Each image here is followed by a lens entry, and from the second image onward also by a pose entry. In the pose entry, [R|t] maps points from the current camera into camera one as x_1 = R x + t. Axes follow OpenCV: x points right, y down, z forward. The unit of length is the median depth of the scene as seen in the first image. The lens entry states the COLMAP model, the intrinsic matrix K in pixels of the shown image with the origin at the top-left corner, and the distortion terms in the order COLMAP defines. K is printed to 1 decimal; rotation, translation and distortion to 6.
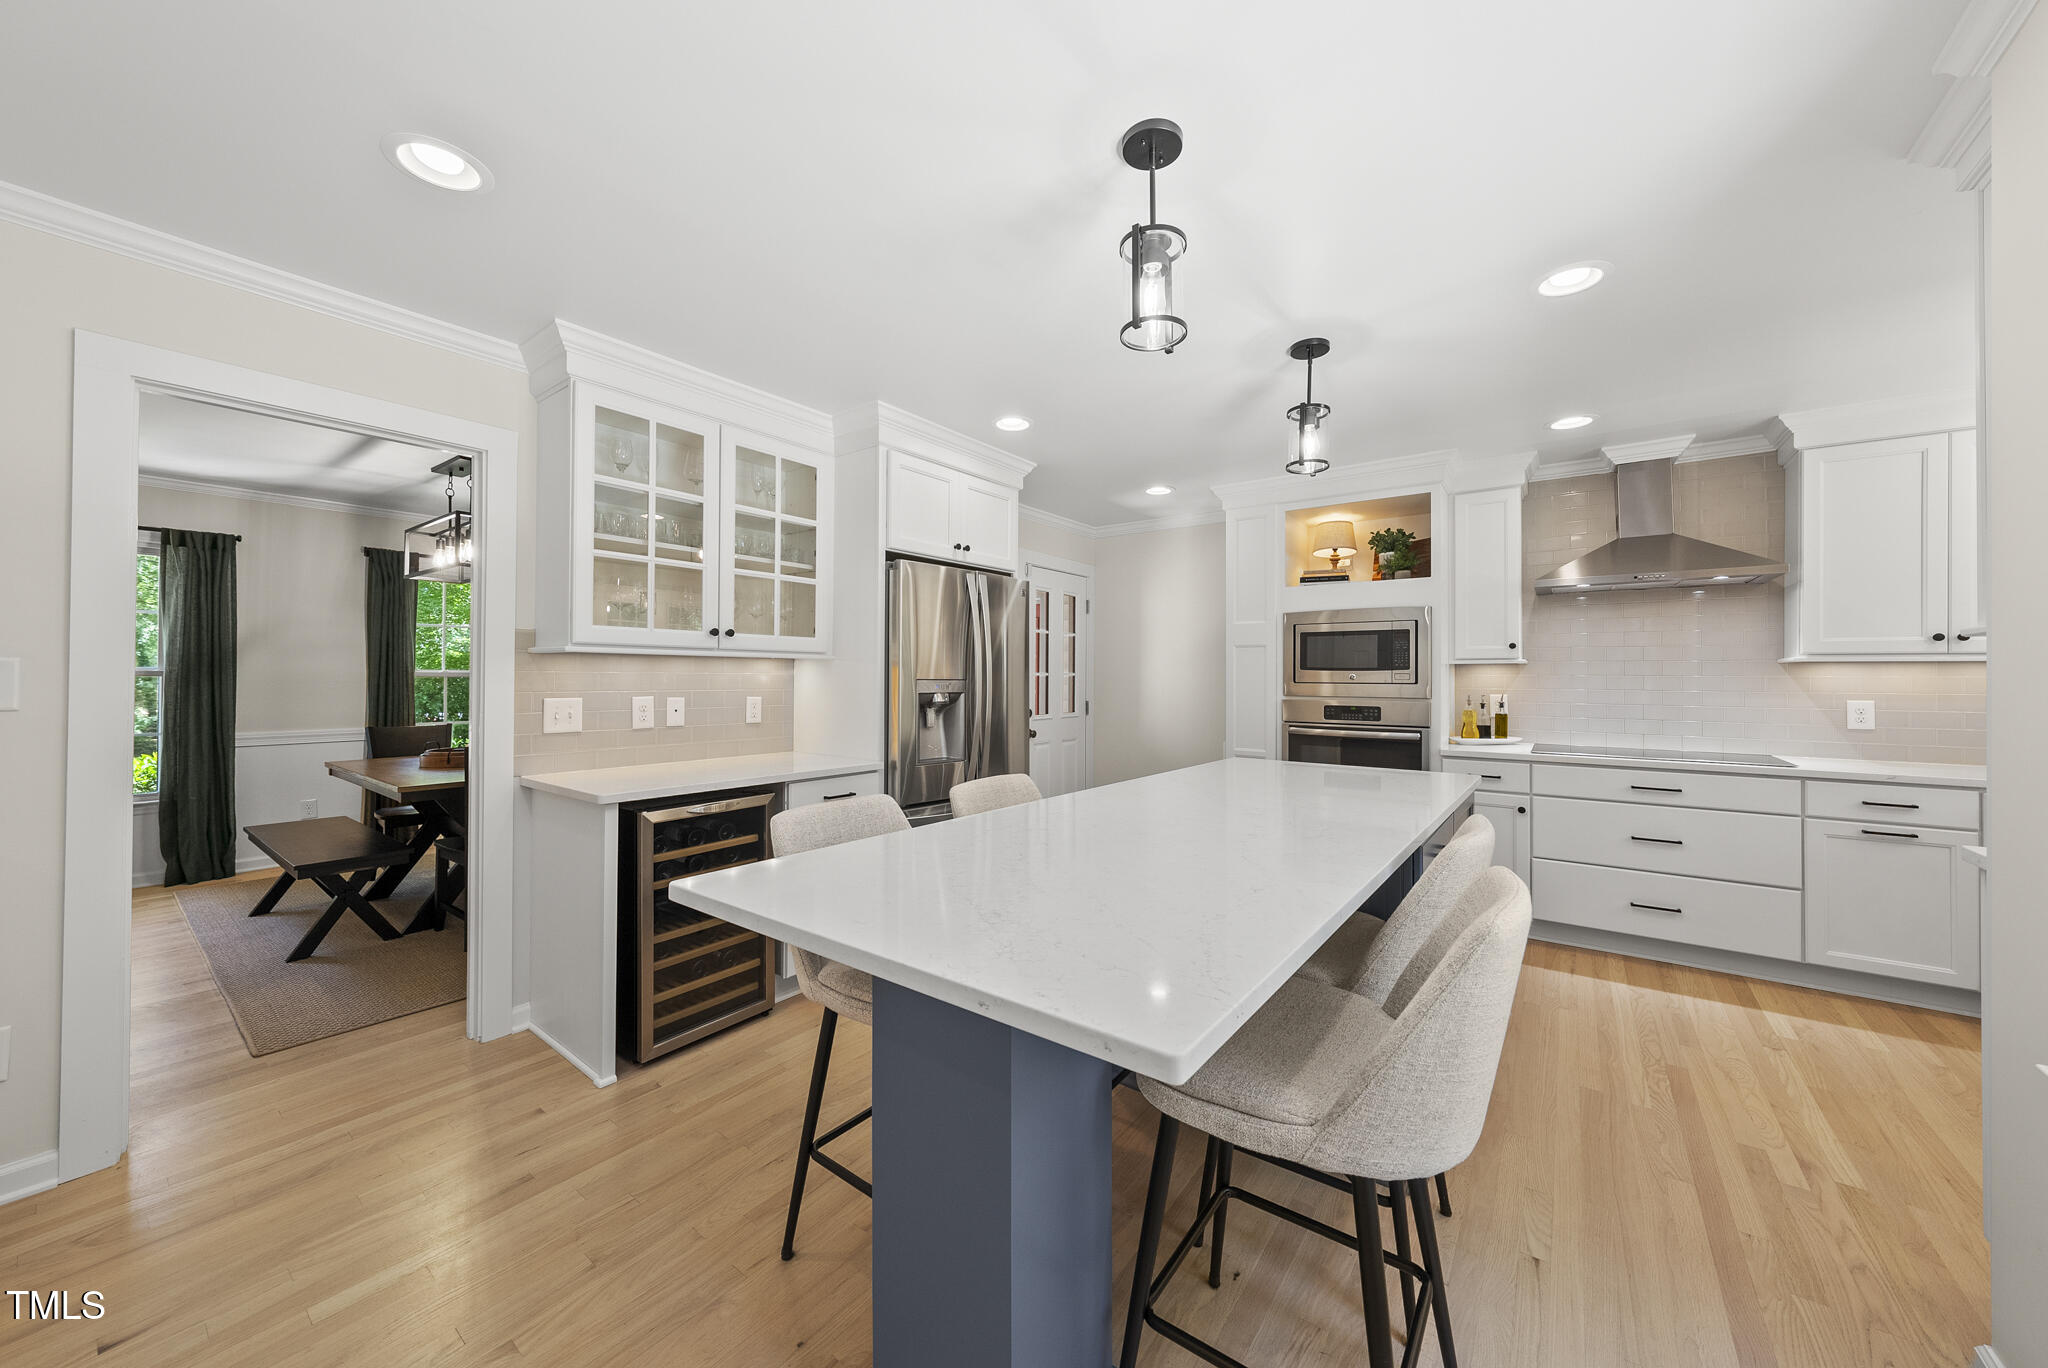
lens RADIAL K [[721.4, 0, 1022.2], [0, 721.4, 675.5], [0, 0, 1]] dist [-0.000559, 0.000031]
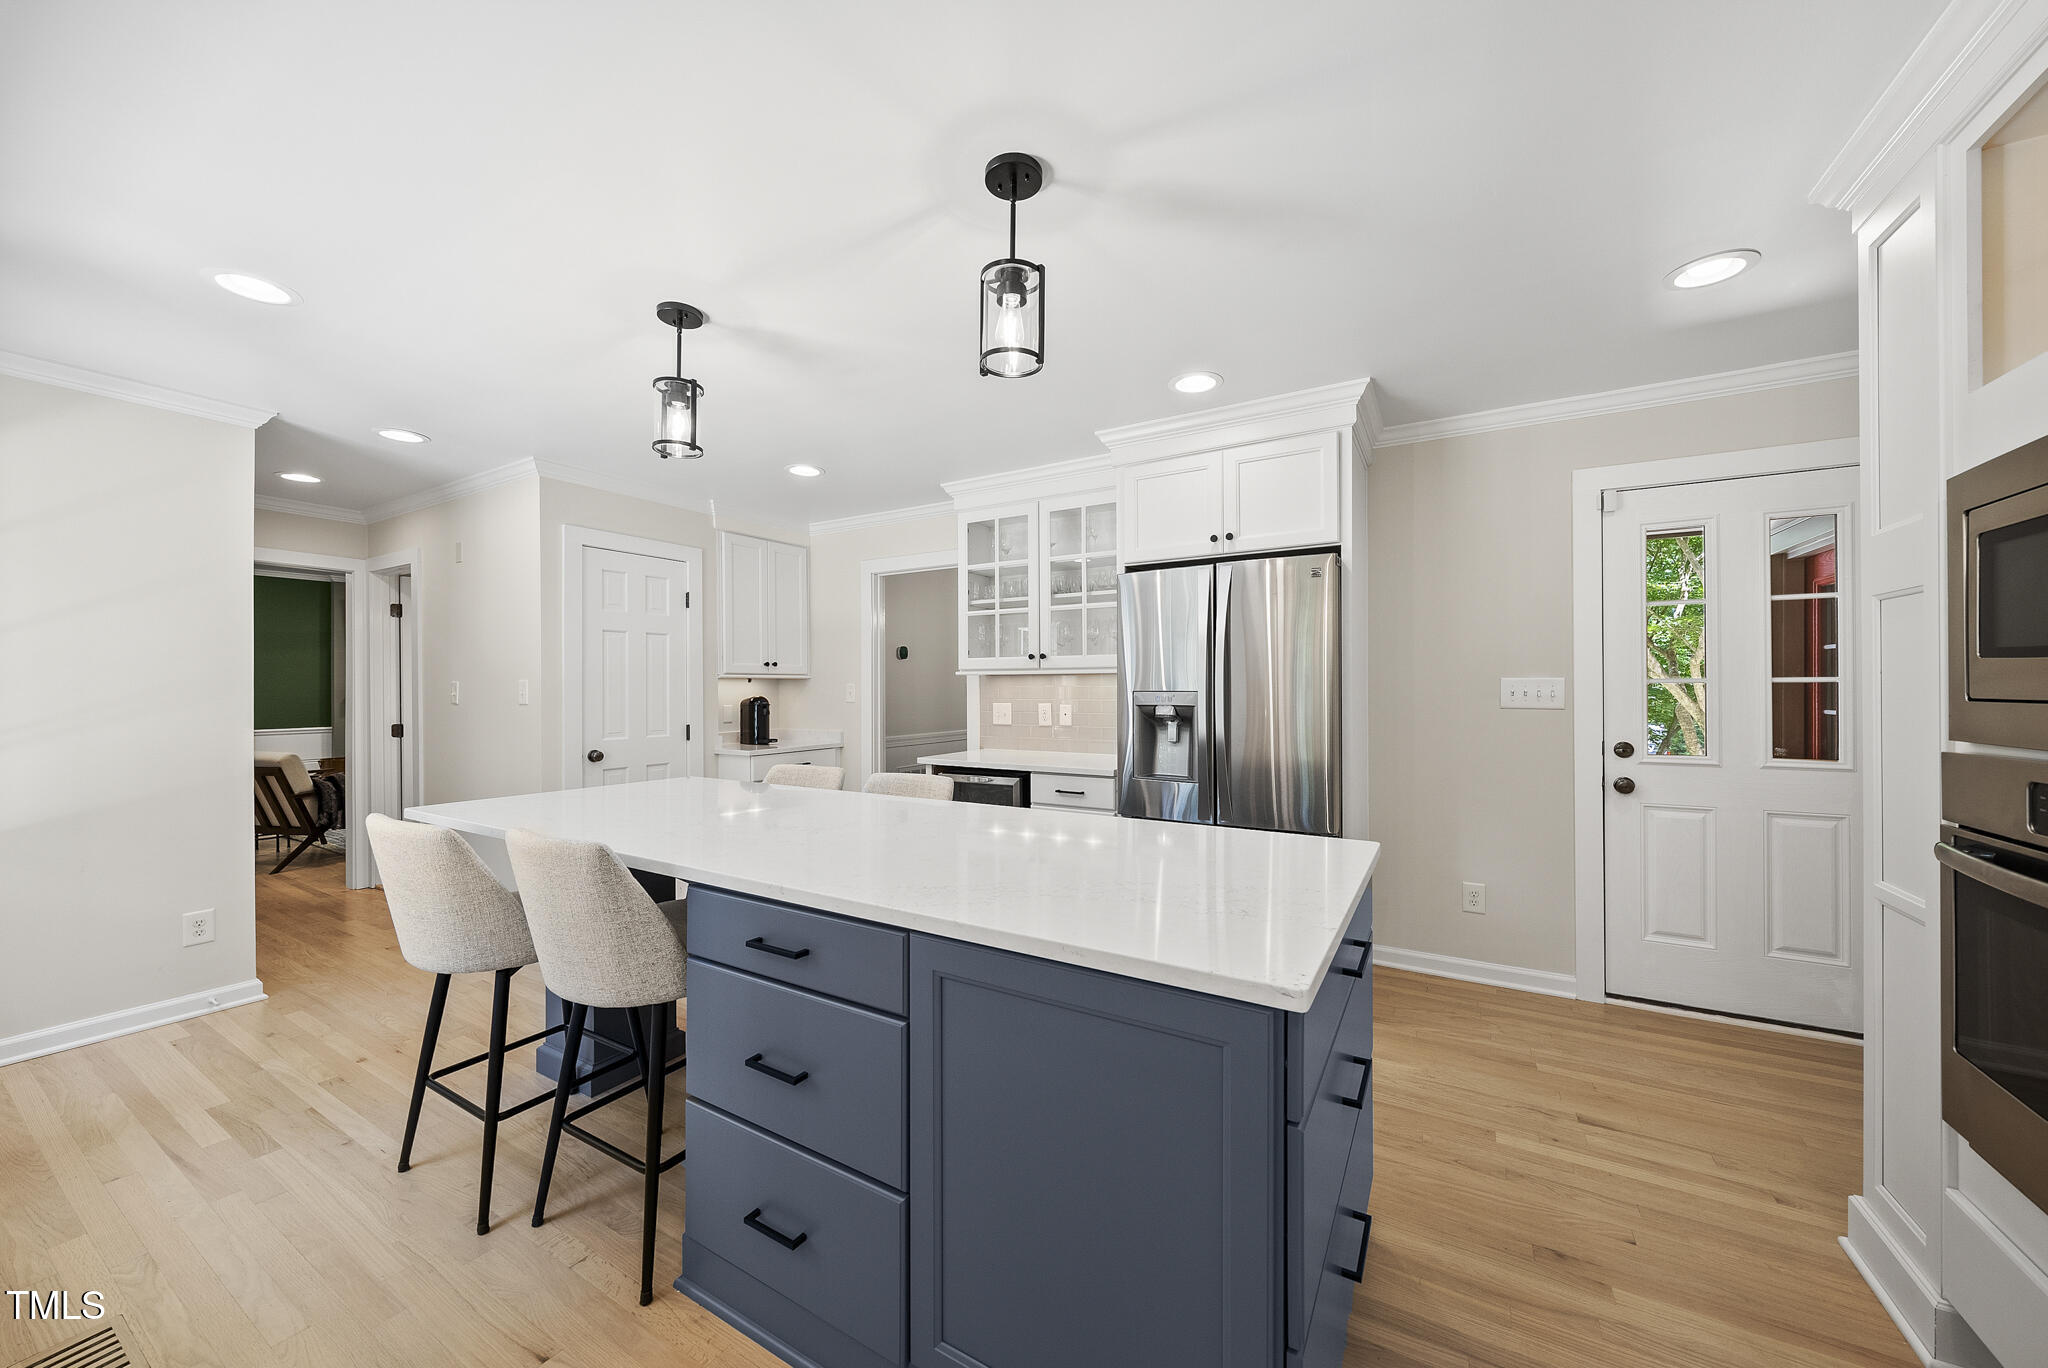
lens RADIAL K [[721.4, 0, 1023.4], [0, 721.4, 690.1], [0, 0, 1]] dist [-0.000559, 0.000031]
pose [[0.114330, -0.003244, -0.993437, 0.884714], [0.003815, 0.999989, -0.002826, 0.006761], [0.993435, -0.003466, 0.114342, 0.795576]]
